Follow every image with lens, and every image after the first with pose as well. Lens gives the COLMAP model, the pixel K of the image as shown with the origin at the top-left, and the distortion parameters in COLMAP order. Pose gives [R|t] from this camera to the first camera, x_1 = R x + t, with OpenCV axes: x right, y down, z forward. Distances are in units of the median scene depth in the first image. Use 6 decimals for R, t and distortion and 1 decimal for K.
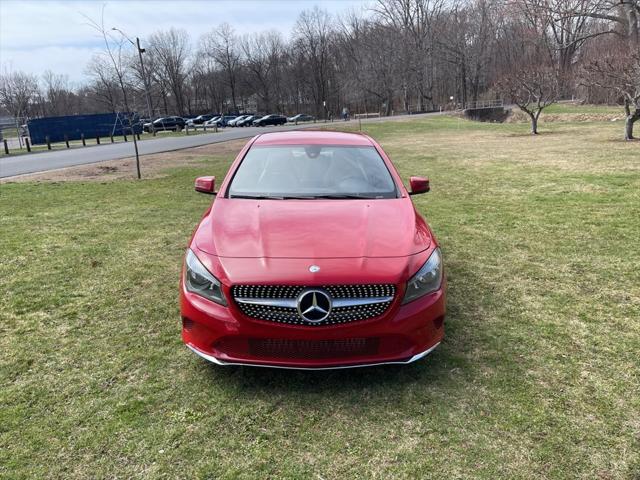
lens RADIAL K [[486.2, 0, 321.6], [0, 486.2, 238.7], [0, 0, 1]] dist [0.065308, -0.091463]
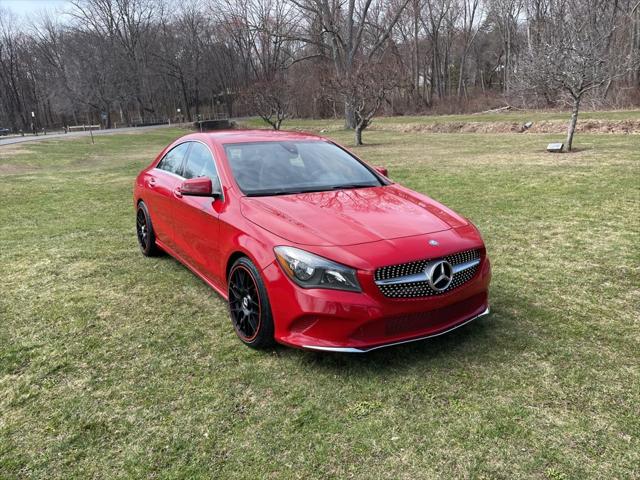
lens RADIAL K [[486.2, 0, 323.4], [0, 486.2, 240.5], [0, 0, 1]] dist [0.065308, -0.091463]
pose [[0.846920, -0.126095, 0.516553, -0.560969], [0.137694, 0.990346, 0.015993, 0.004177], [-0.513583, 0.057582, 0.856106, 0.132760]]
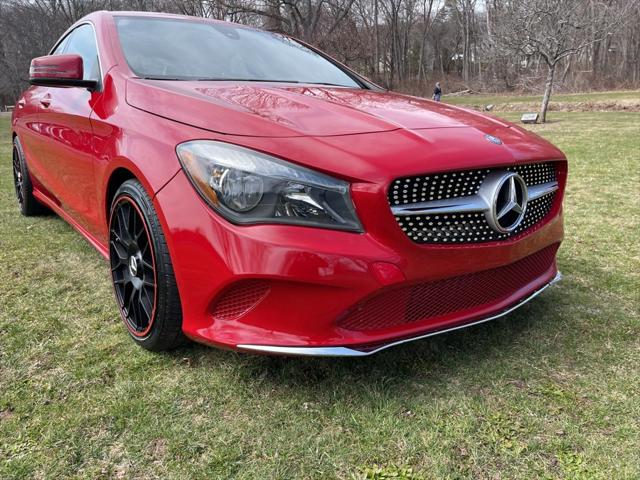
lens RADIAL K [[486.2, 0, 325.2], [0, 486.2, 241.0], [0, 0, 1]] dist [0.065308, -0.091463]
pose [[0.798792, -0.145865, 0.583656, -0.369457], [0.142414, 0.988434, 0.052117, 0.086071], [-0.584508, 0.041490, 0.810326, 0.466271]]
